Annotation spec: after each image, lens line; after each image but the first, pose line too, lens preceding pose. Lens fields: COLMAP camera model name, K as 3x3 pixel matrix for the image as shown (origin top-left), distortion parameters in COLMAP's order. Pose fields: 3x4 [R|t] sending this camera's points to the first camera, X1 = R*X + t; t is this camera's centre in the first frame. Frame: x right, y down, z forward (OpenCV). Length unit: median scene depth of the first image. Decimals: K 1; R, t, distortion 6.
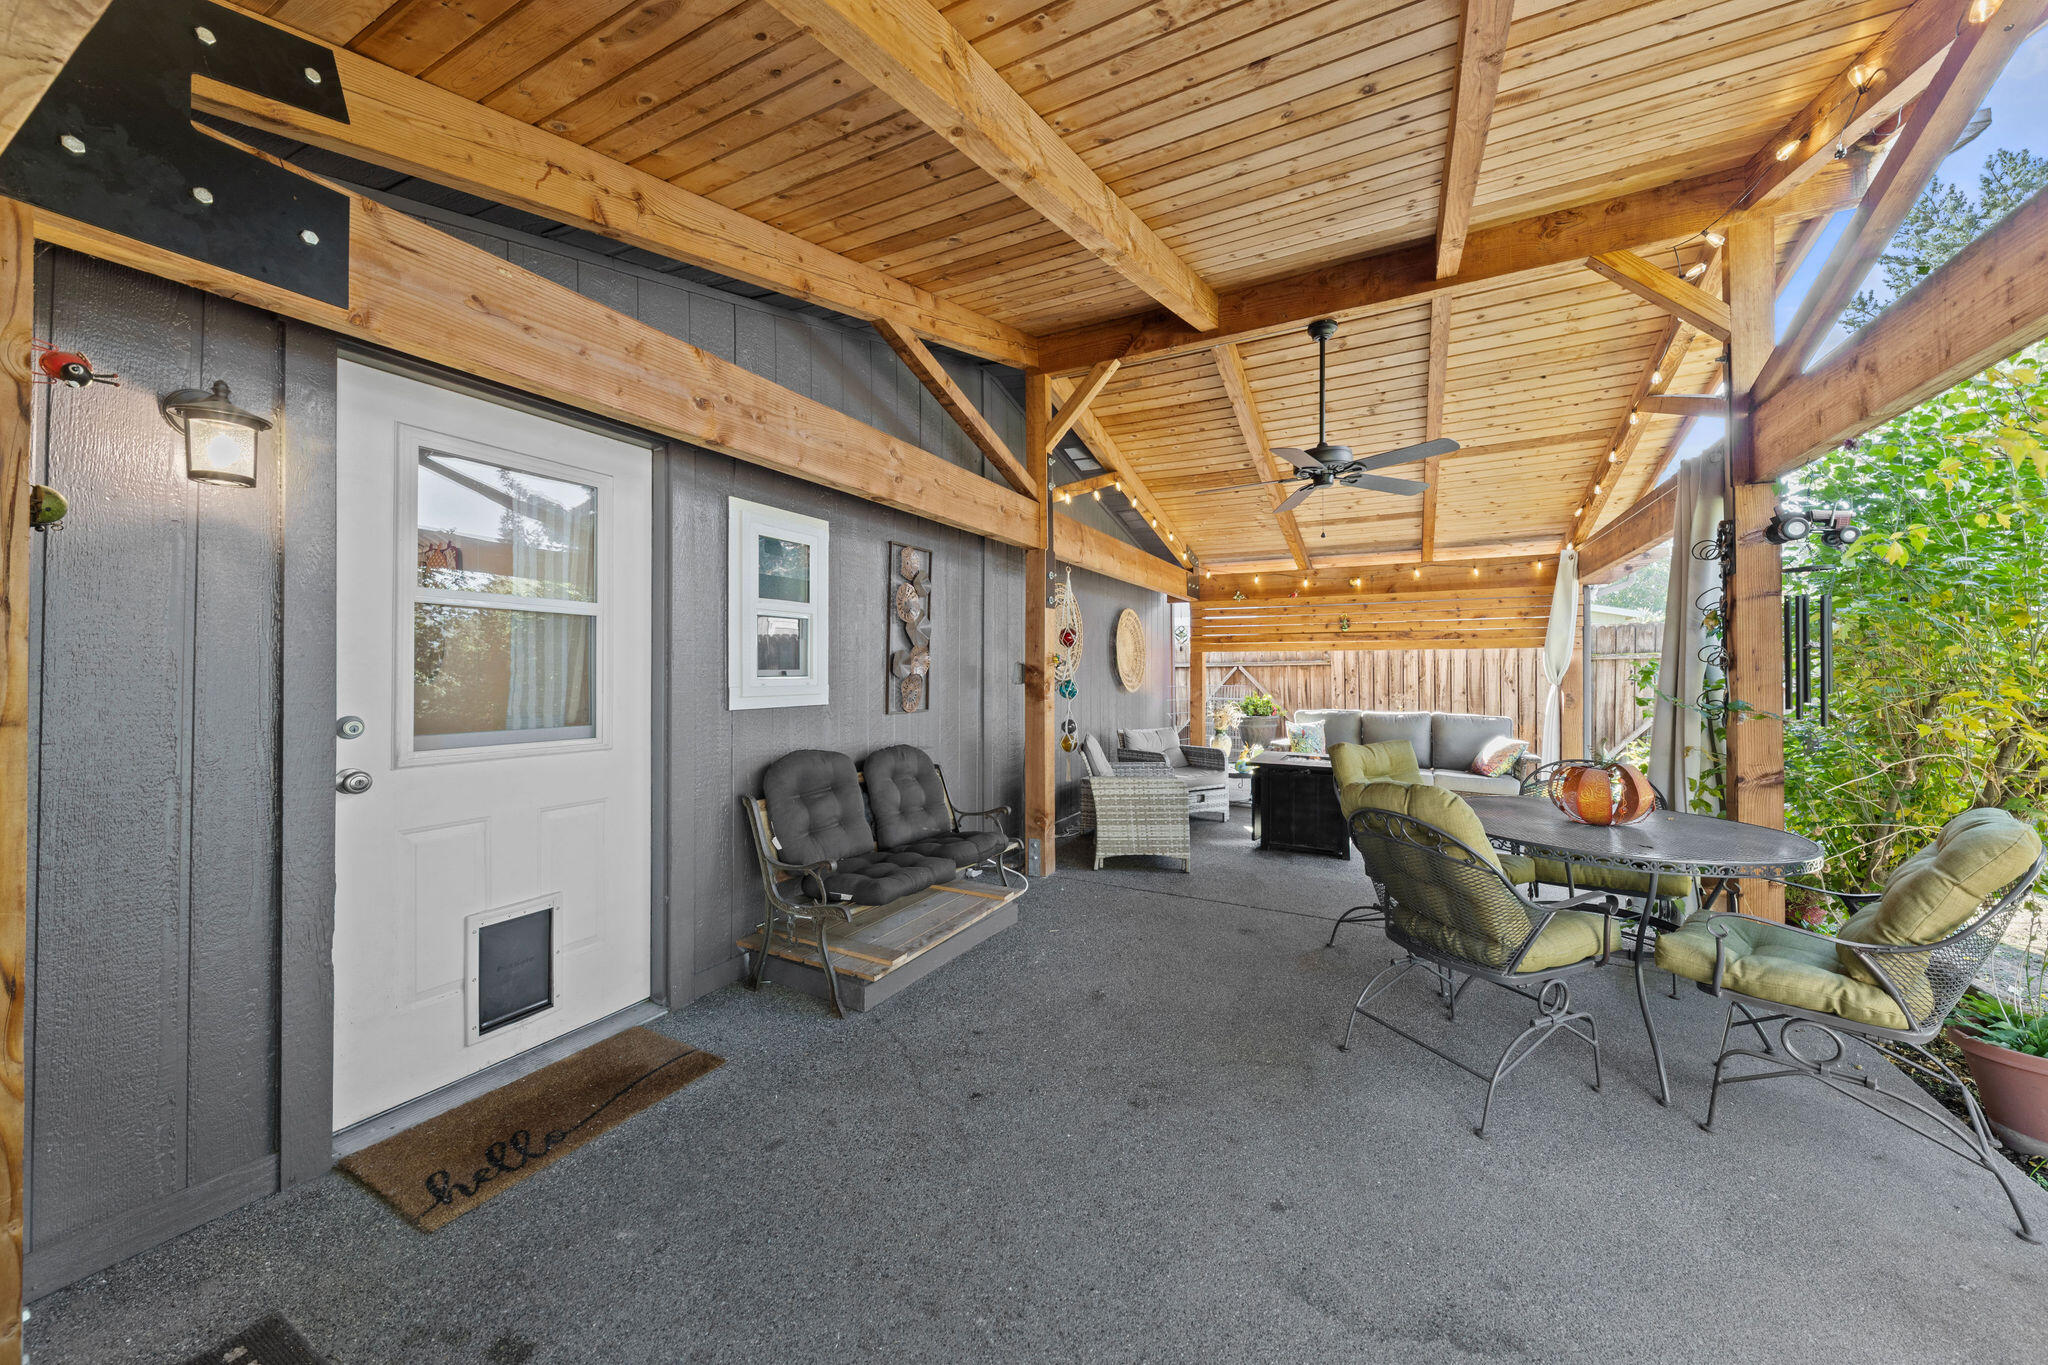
lens RADIAL K [[763.0, 0, 1016.0], [0, 763.0, 660.8], [0, 0, 1]] dist [0.012193, 0.000018]
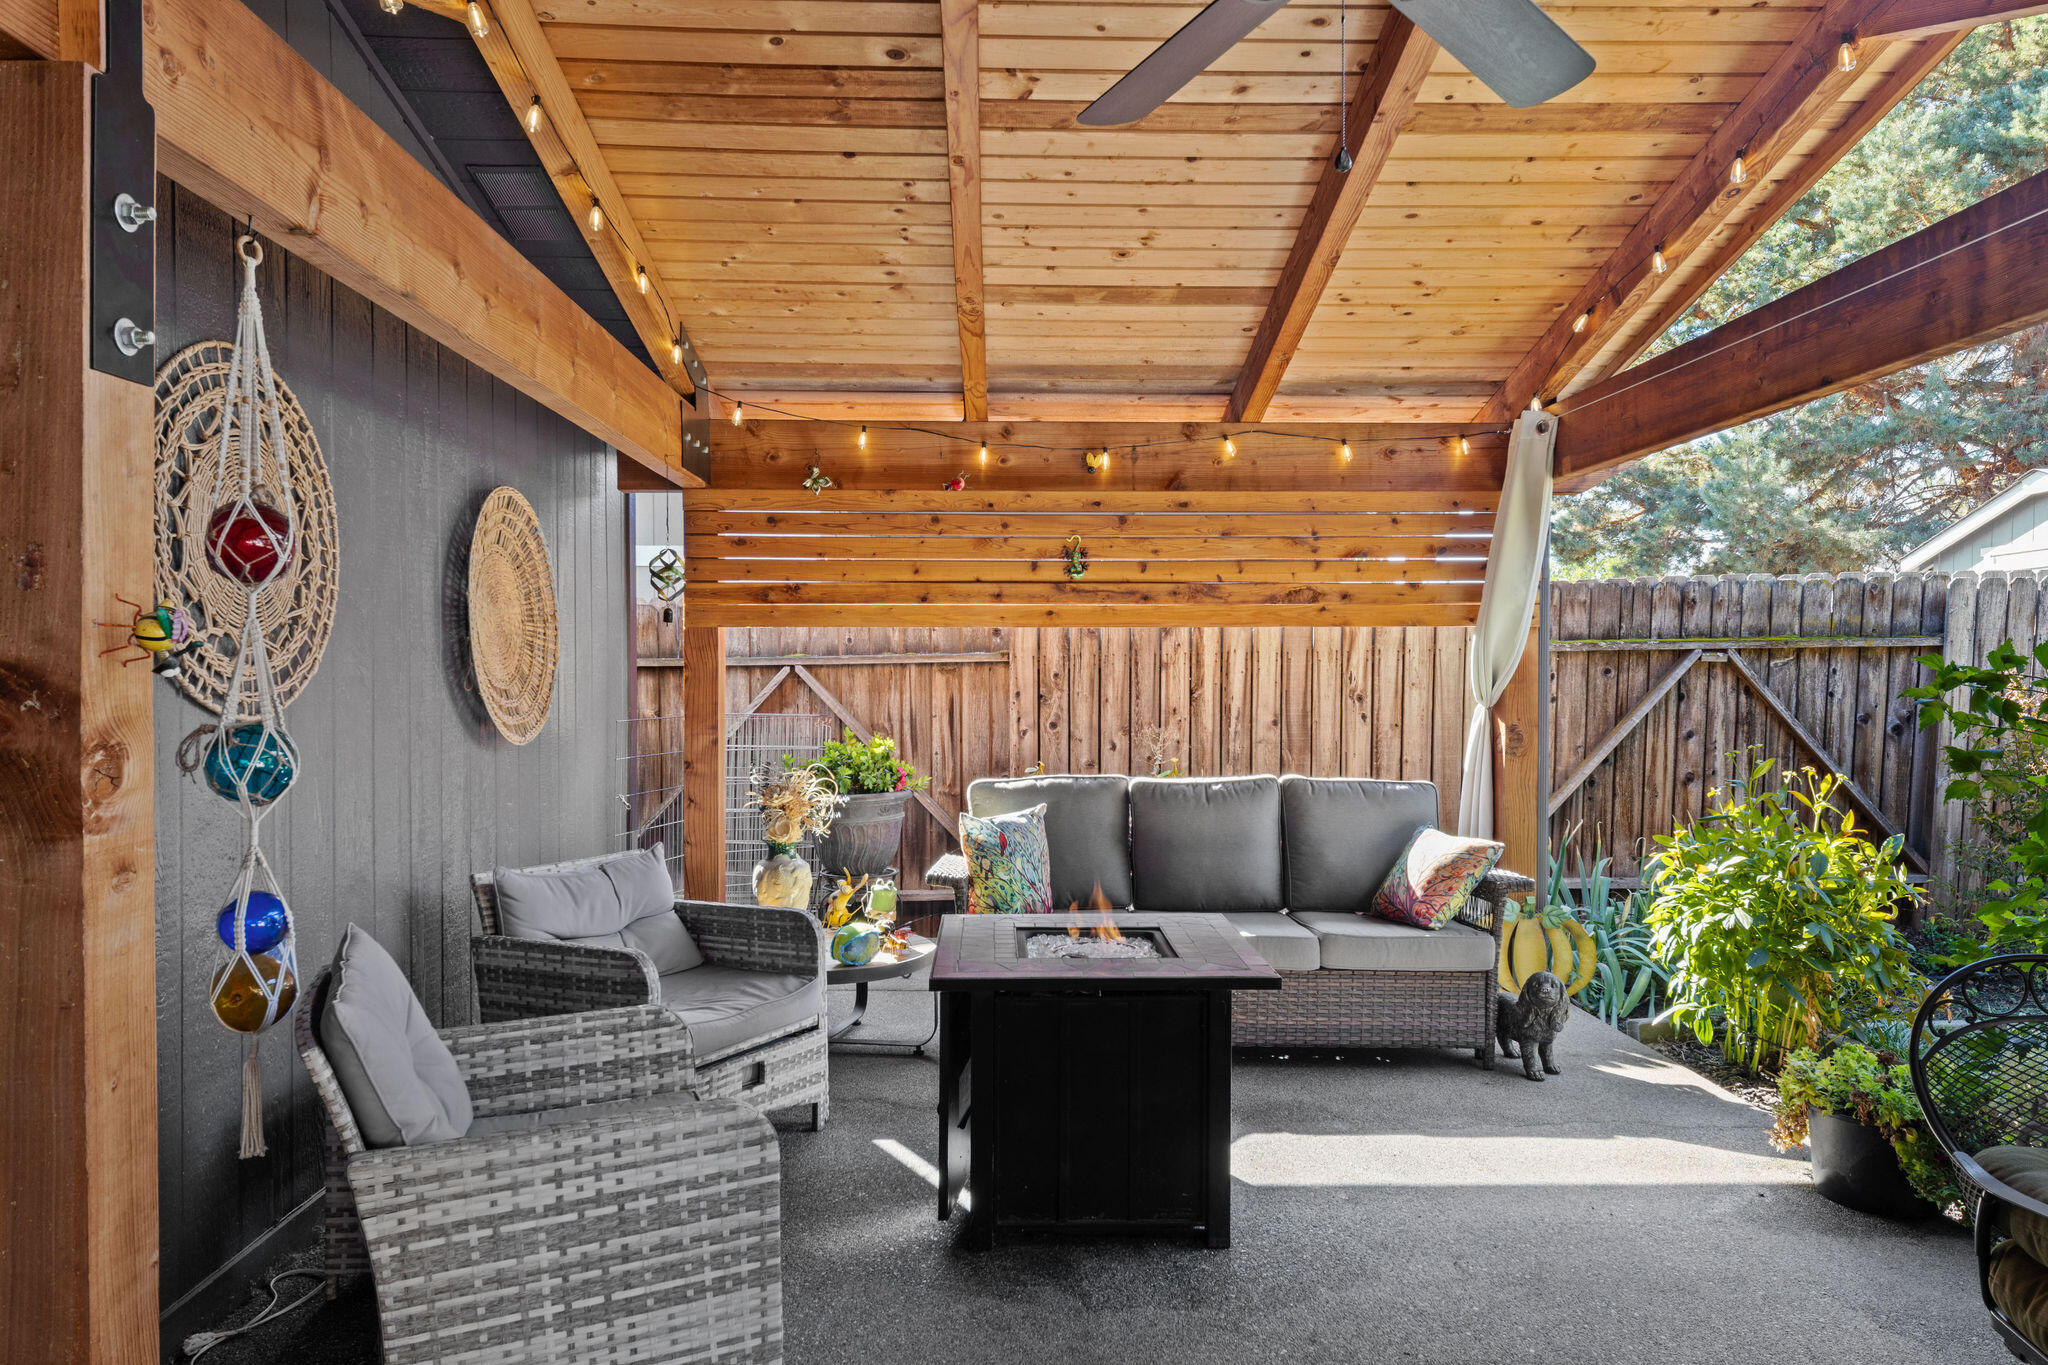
lens RADIAL K [[1419.7, 0, 1095.1], [0, 1419.7, 686.3], [0, 0, 1]] dist [0.002055, -0.005265]
pose [[0.852277, -0.006468, 0.523051, 0.054668], [-0.005388, 0.999762, 0.021144, 0.002575], [-0.523063, -0.020839, 0.852039, 0.436892]]
